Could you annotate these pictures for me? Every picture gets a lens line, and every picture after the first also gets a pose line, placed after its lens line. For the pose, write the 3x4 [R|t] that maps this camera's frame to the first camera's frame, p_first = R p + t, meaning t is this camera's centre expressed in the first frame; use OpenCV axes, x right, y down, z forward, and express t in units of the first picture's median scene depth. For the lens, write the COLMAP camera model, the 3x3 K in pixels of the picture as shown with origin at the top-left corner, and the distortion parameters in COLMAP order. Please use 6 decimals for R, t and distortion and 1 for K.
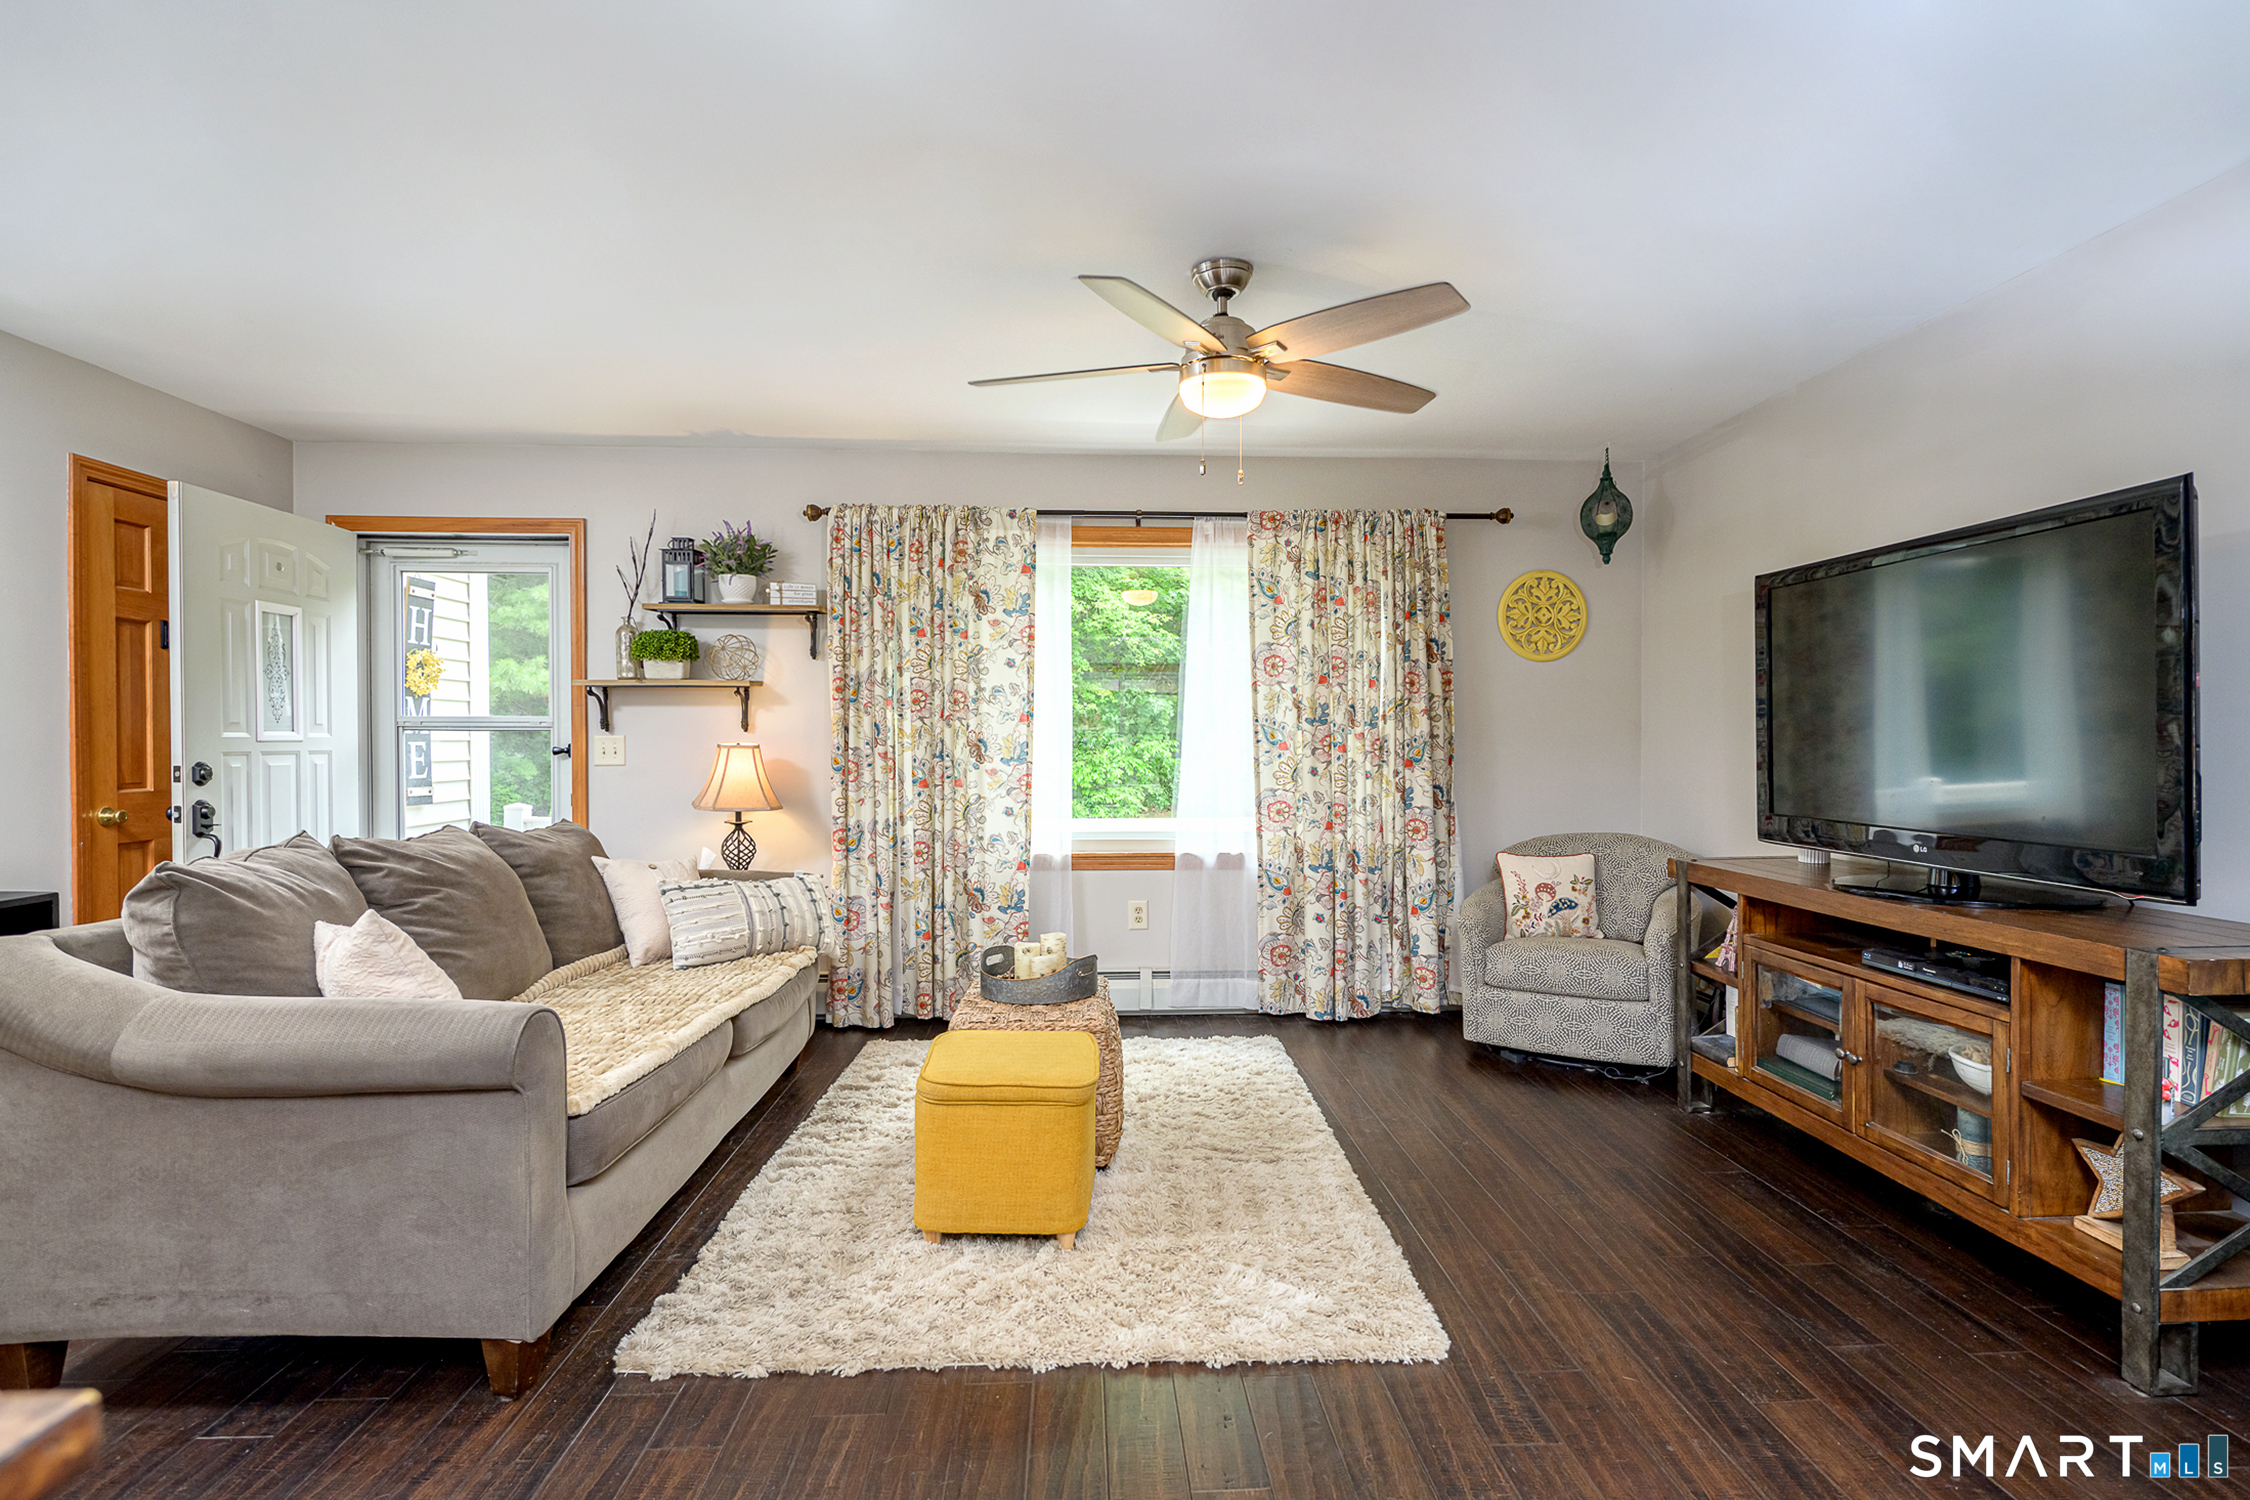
lens RADIAL K [[1102.0, 0, 1131.0], [0, 1102.0, 753.4], [0, 0, 1]] dist [-0.004224, -0.000651]
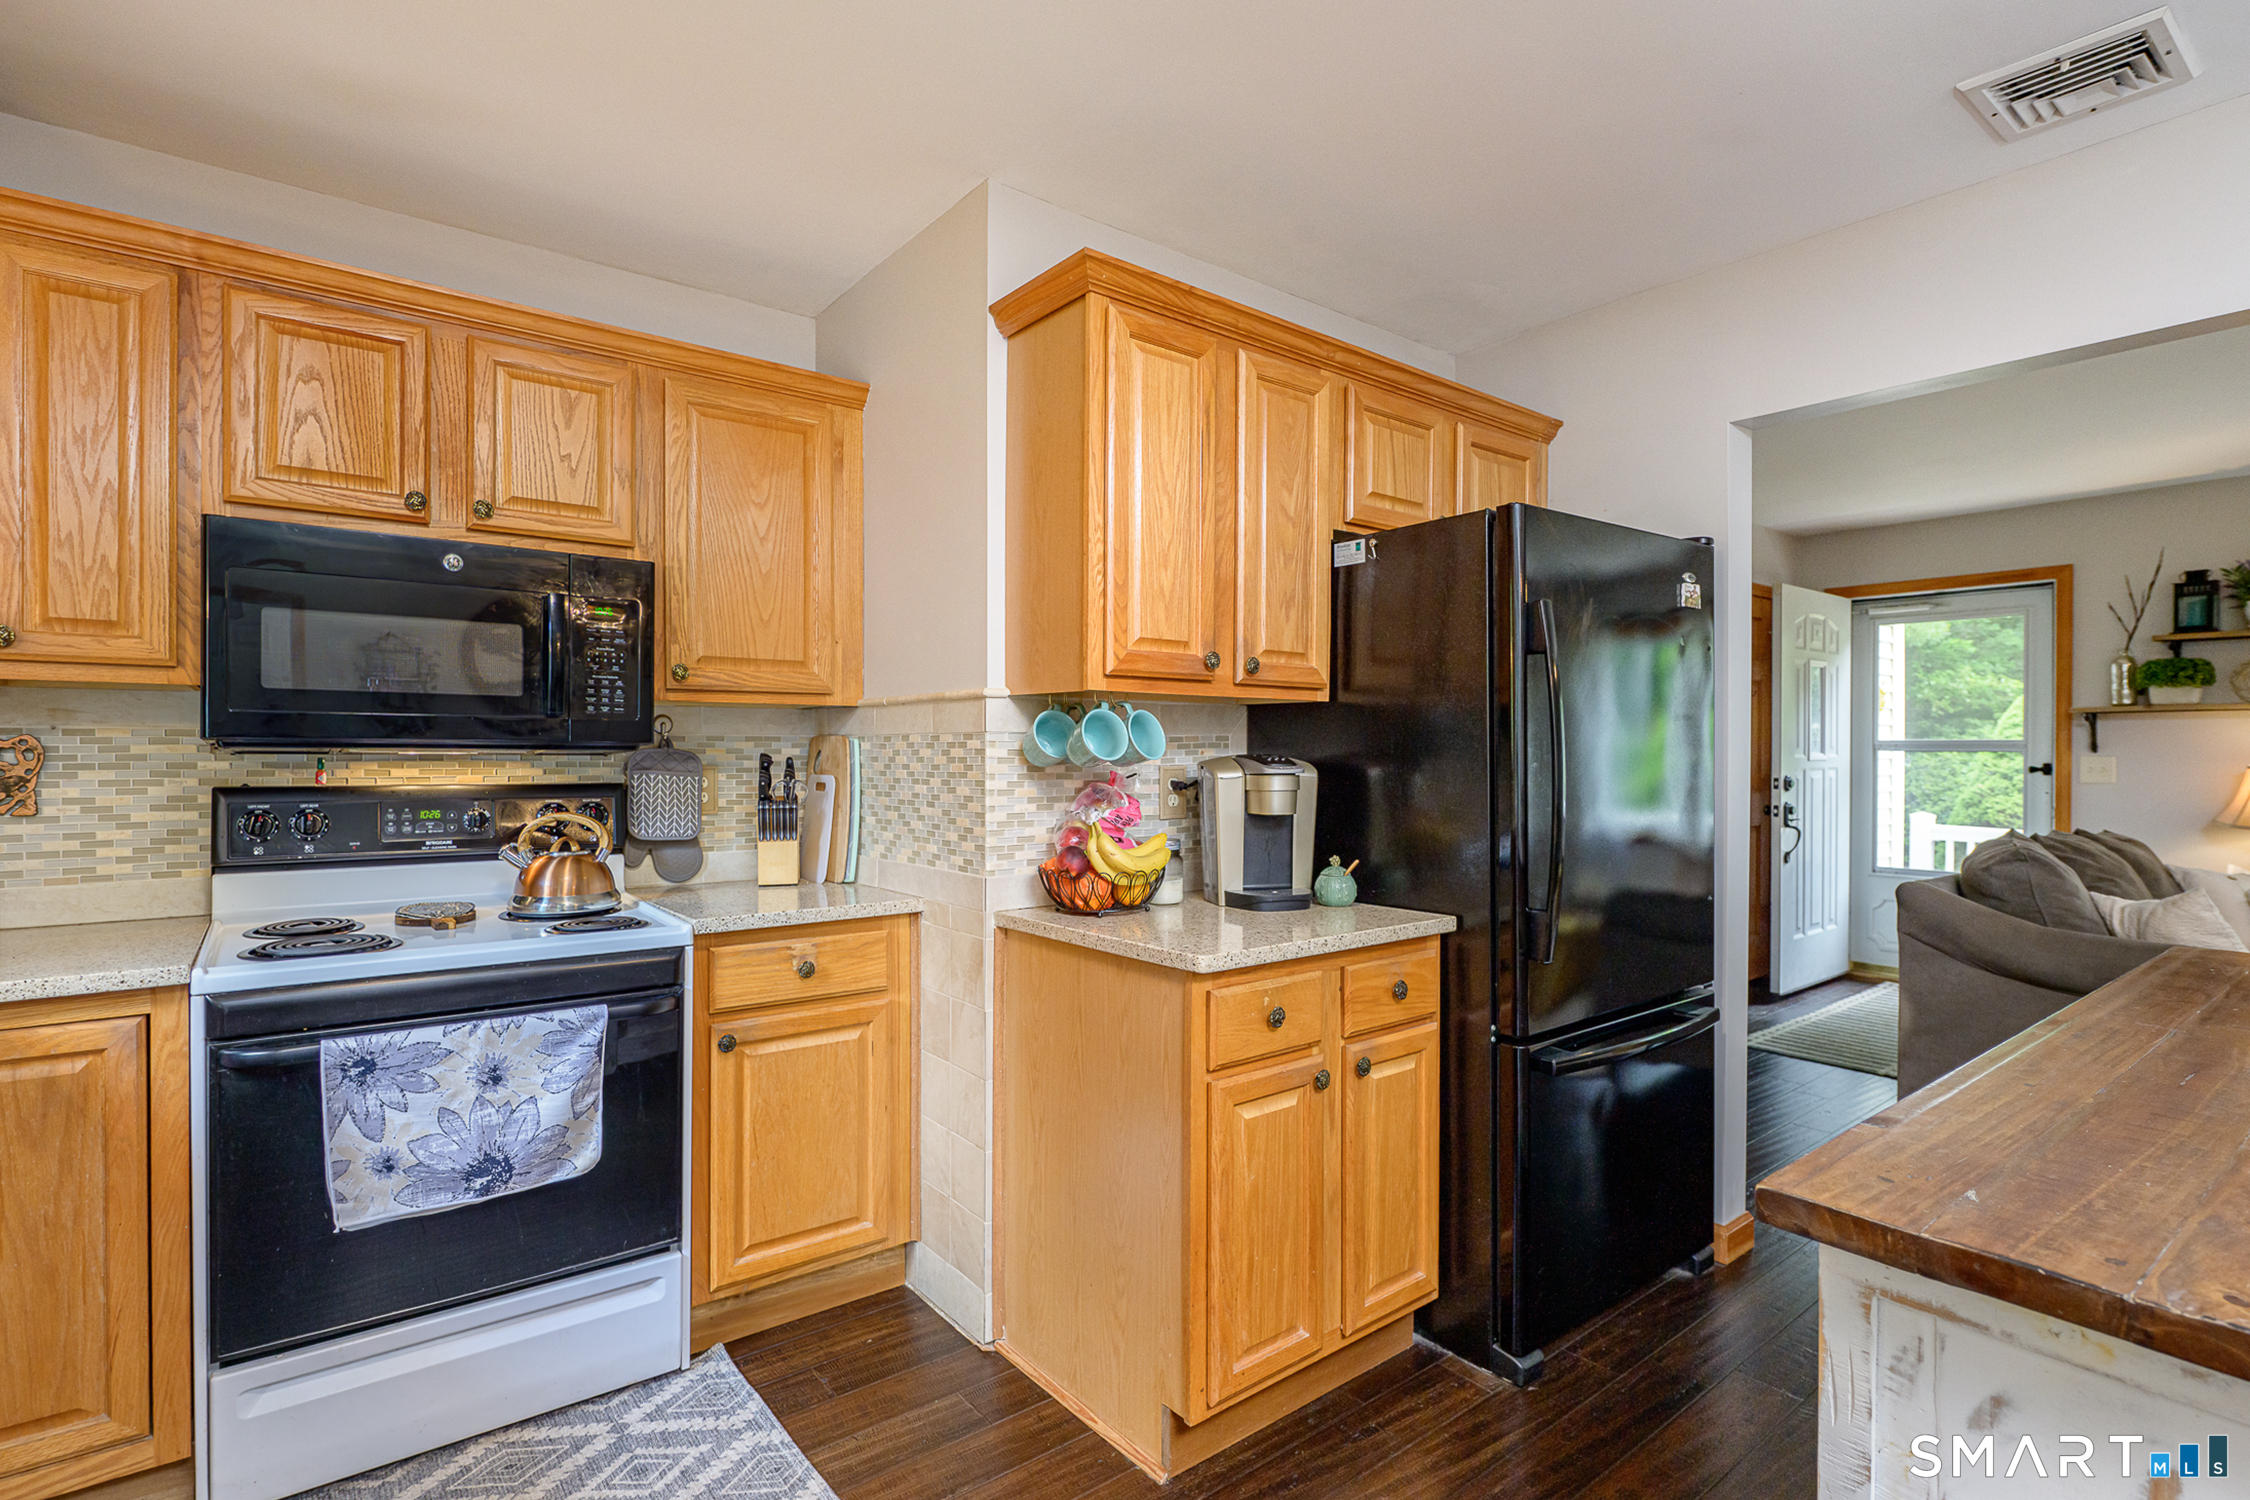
lens RADIAL K [[1081.3, 0, 1140.2], [0, 1081.3, 758.6], [0, 0, 1]] dist [-0.002637, -0.001619]
pose [[0.582065, 0.006698, -0.813114, -0.153359], [-0.008452, 0.999962, 0.002187, -0.008292], [0.813098, 0.005599, 0.582100, -0.419472]]
